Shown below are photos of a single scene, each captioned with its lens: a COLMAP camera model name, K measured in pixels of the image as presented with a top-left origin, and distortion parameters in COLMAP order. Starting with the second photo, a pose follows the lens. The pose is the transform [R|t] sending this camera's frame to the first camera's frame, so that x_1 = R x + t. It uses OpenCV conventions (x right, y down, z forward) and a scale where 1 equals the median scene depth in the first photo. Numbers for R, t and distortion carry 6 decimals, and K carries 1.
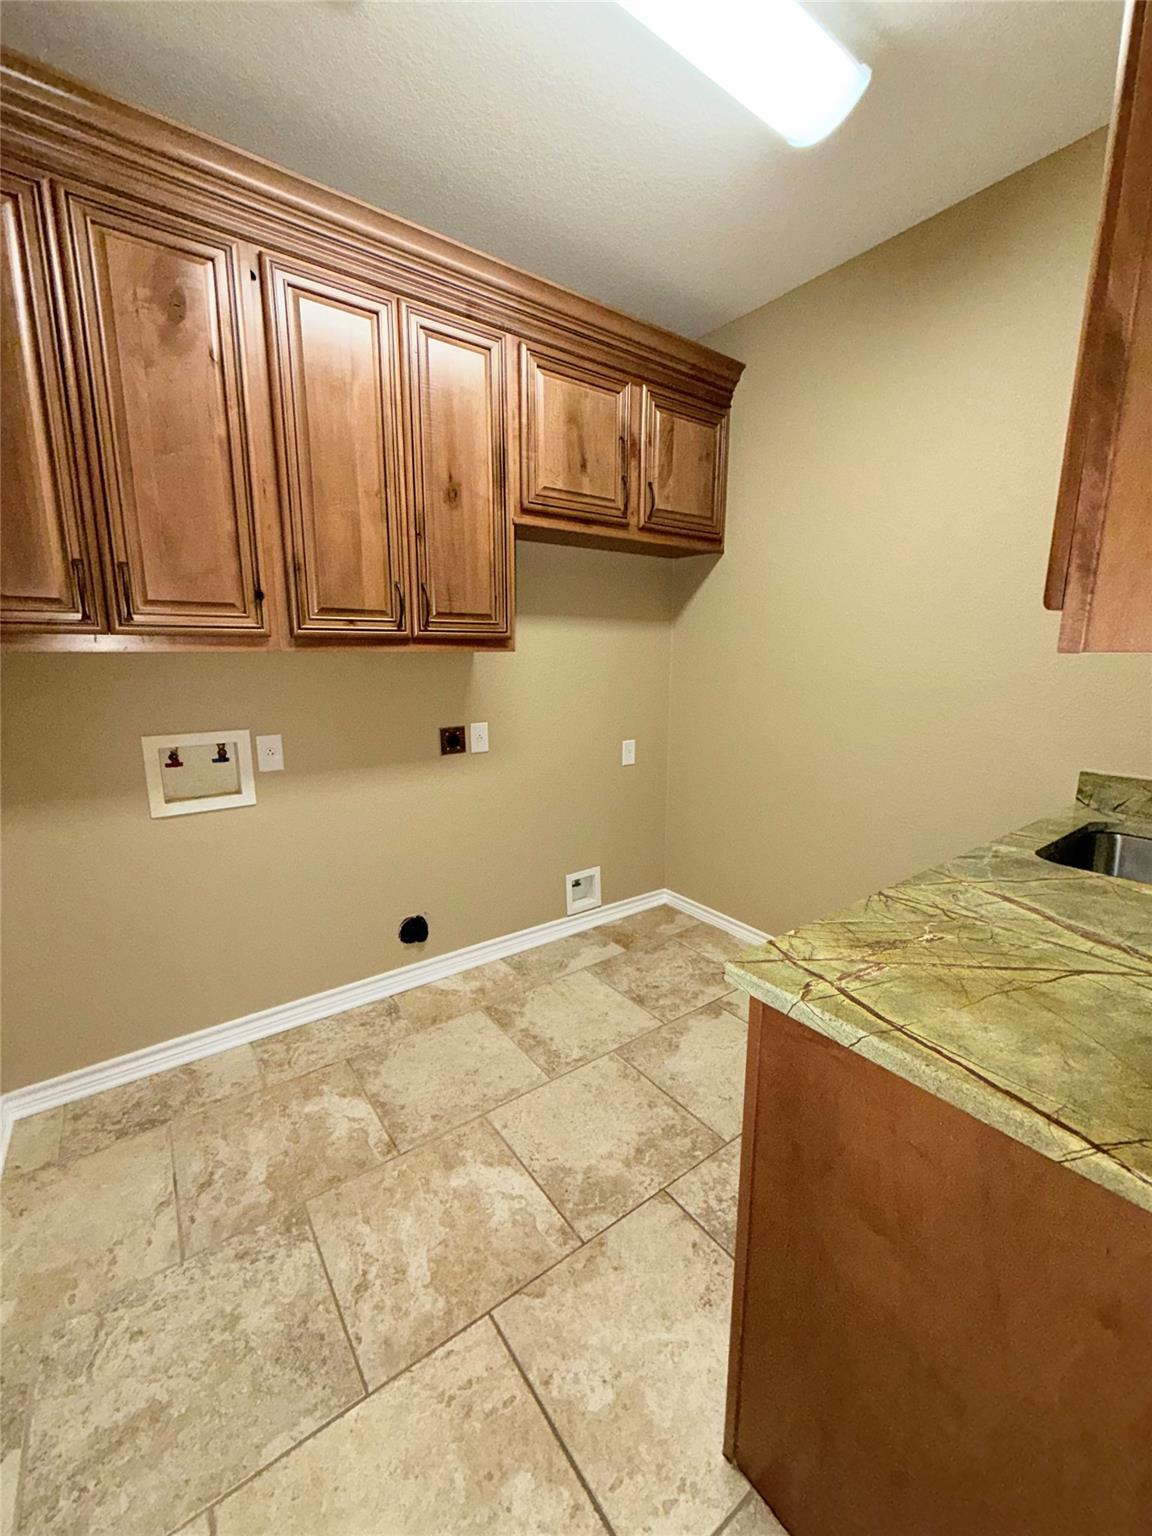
lens RADIAL K [[614.4, 0, 576.9], [0, 614.4, 763.3], [0, 0, 1]] dist [0.001840, 0.000188]
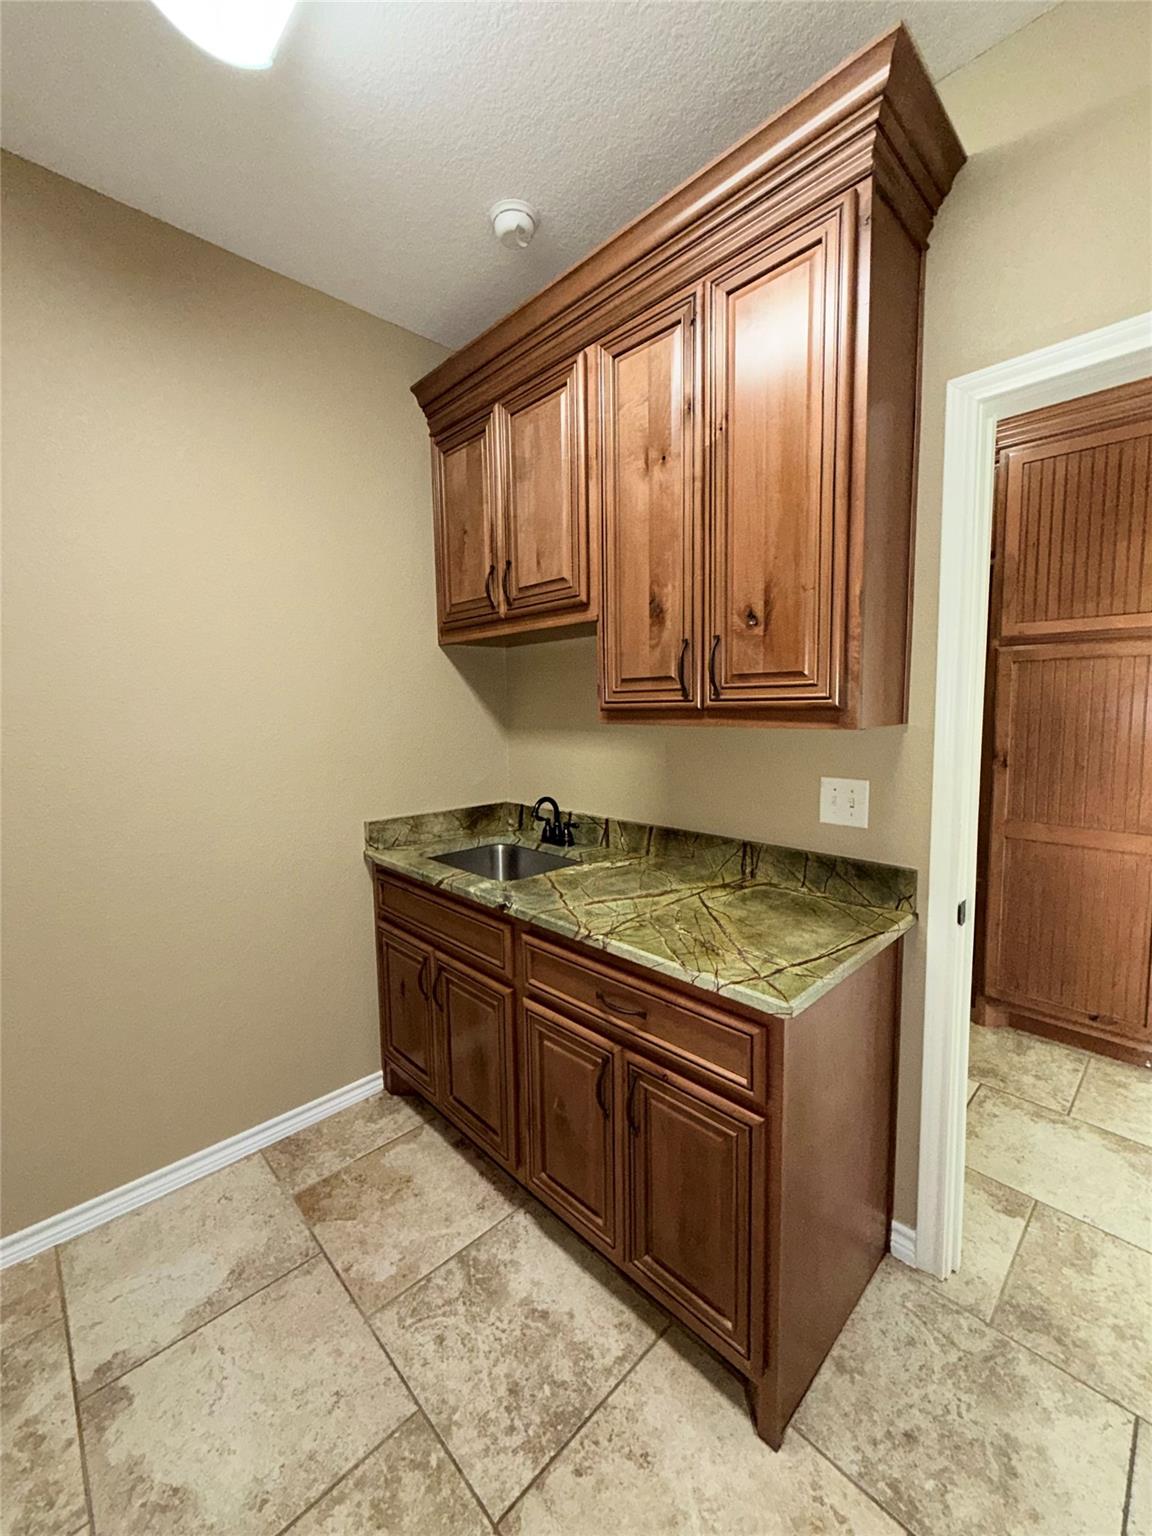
lens RADIAL K [[614.4, 0, 578.5], [0, 614.4, 764.9], [0, 0, 1]] dist [0.001840, 0.000188]
pose [[-0.130628, -0.100296, 0.986345, -0.681927], [0.192485, 0.973374, 0.124469, -0.282681], [-0.972567, 0.206116, -0.107845, 1.210266]]
